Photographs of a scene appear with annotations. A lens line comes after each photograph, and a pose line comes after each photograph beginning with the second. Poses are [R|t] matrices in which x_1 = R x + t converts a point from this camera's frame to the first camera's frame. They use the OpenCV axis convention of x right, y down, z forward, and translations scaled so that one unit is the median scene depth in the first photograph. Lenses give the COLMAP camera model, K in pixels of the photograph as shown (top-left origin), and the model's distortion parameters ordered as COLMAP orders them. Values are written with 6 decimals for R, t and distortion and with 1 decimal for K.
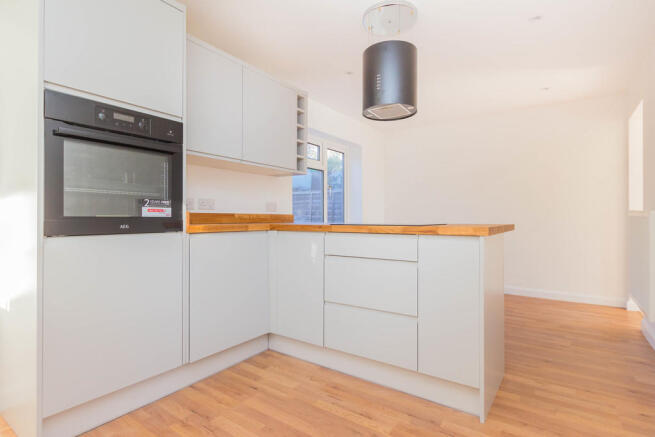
lens RADIAL K [[339.4, 0, 323.6], [0, 339.4, 218.4], [0, 0, 1]] dist [0.000046, -0.000198]
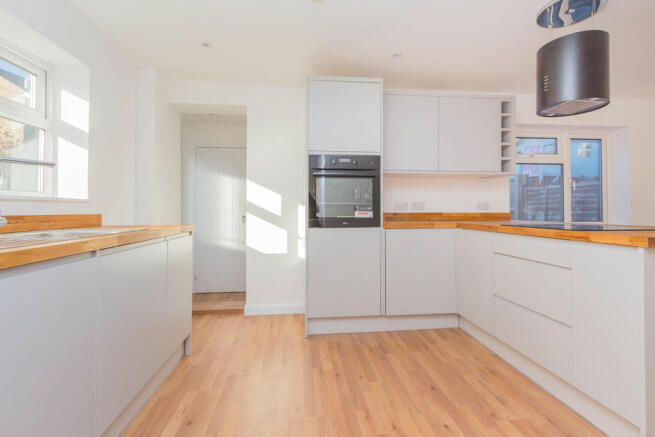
lens RADIAL K [[280.1, 0, 304.6], [0, 280.1, 206.8], [0, 0, 1]] dist [-0.000044, -0.000298]
pose [[0.640609, -0.017322, -0.767672, 0.330645], [0.002728, 0.999791, -0.020283, -0.026405], [0.767863, 0.010899, 0.640522, -0.065341]]
